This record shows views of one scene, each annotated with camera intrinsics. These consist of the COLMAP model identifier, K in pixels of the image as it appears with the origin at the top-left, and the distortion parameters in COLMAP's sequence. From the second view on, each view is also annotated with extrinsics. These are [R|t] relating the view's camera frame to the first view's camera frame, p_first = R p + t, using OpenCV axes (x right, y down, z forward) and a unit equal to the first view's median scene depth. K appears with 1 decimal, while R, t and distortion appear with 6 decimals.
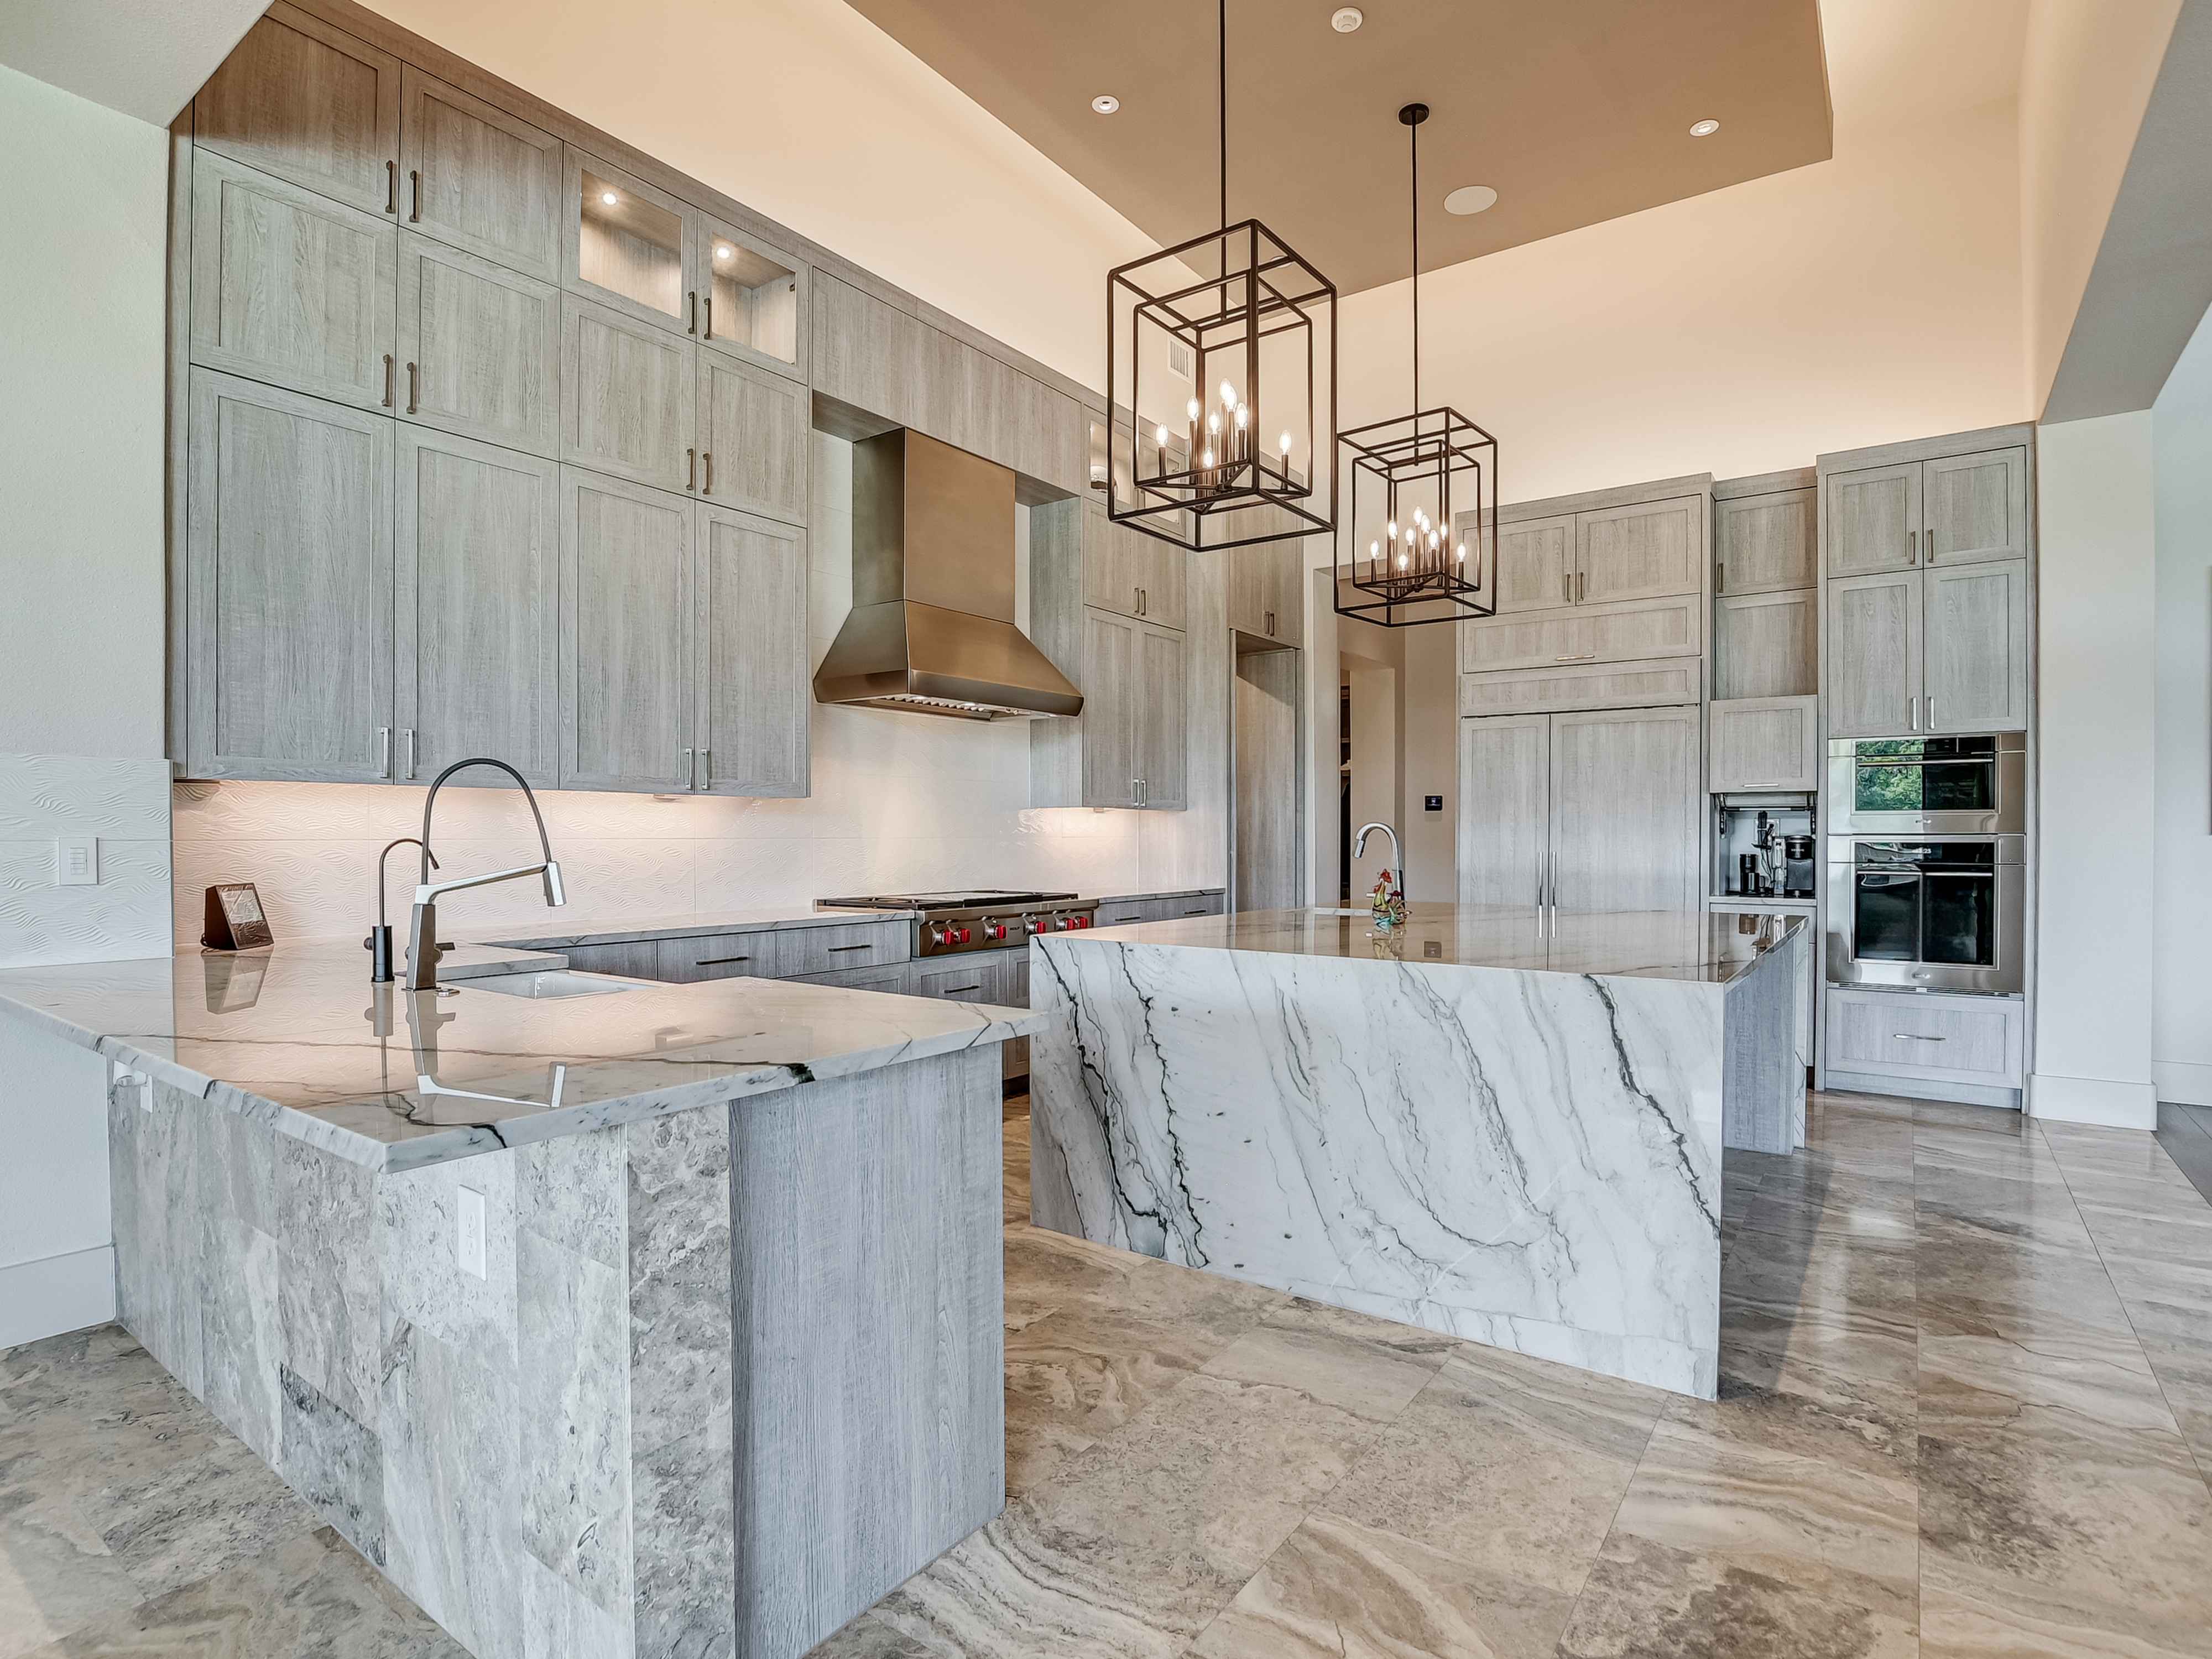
lens RADIAL K [[1131.5, 0, 1082.4], [0, 1131.5, 841.7], [0, 0, 1]] dist [-0.036508, 0.005039]
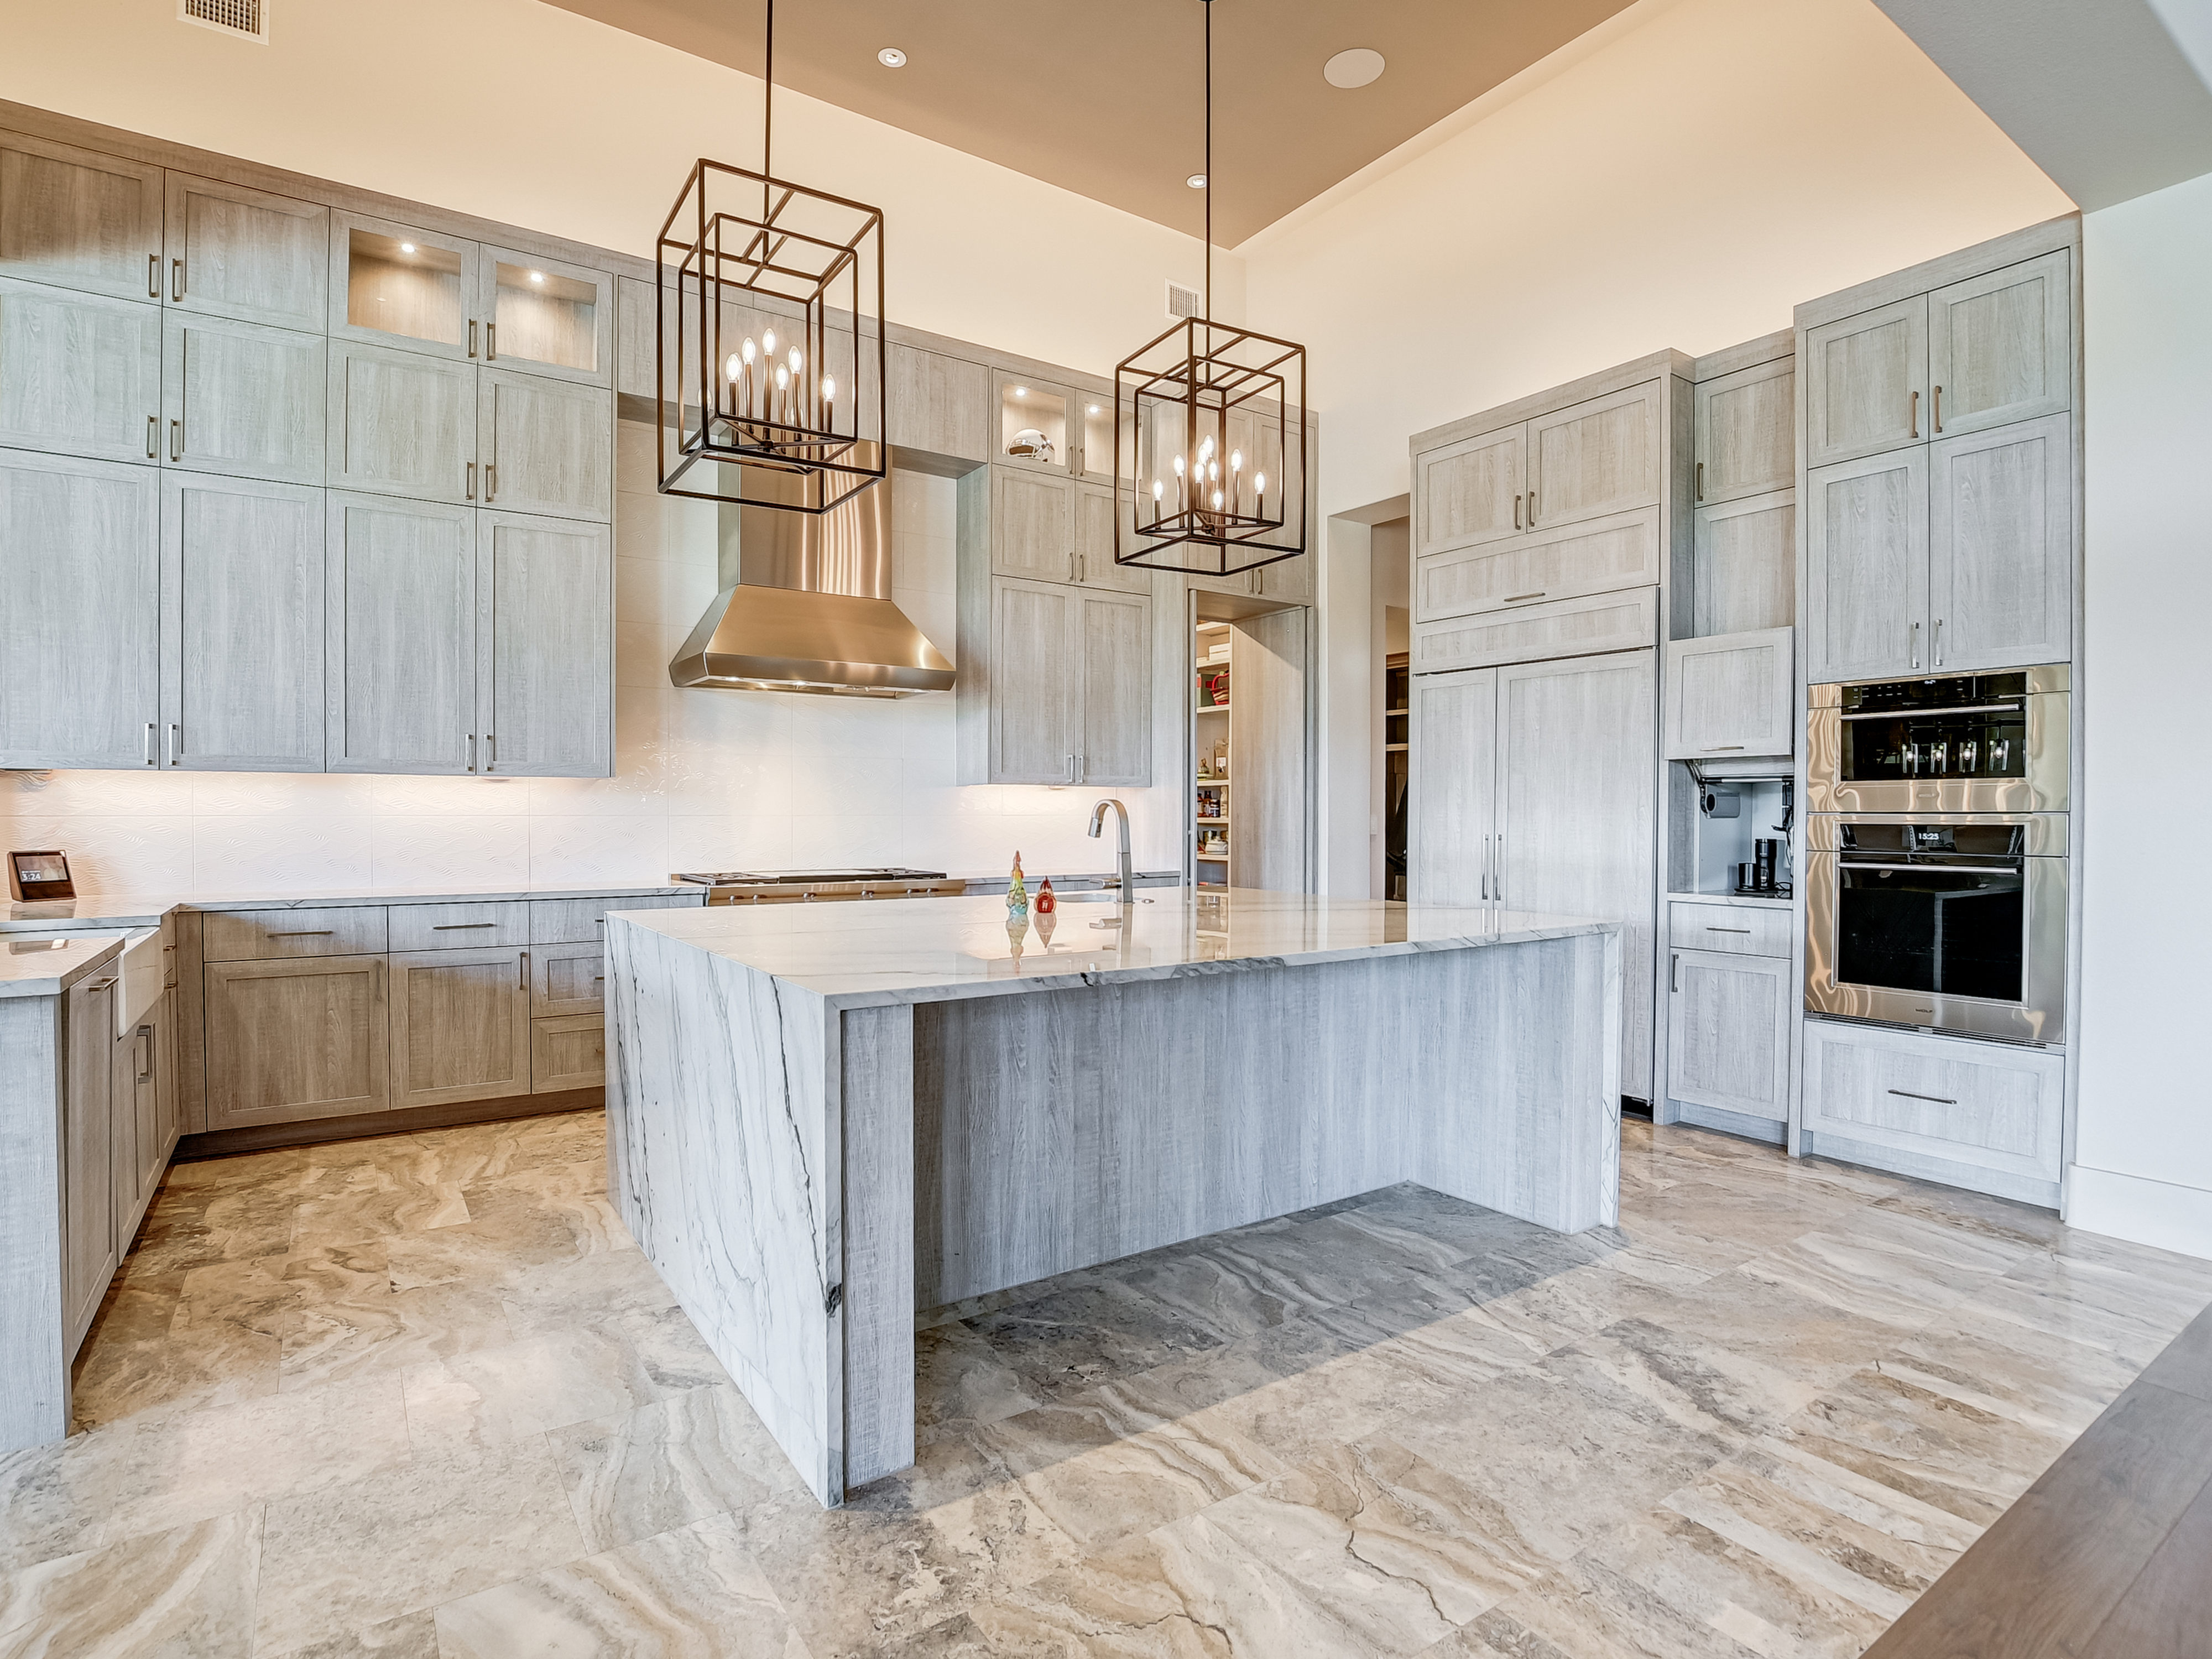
lens RADIAL K [[1131.5, 0, 1102.9], [0, 1131.5, 824.5], [0, 0, 1]] dist [-0.036508, 0.005039]
pose [[0.940934, 0.004625, -0.338557, 0.582958], [-0.003531, 0.999986, 0.003847, -0.000320], [0.338571, -0.002424, 0.940938, 0.170032]]
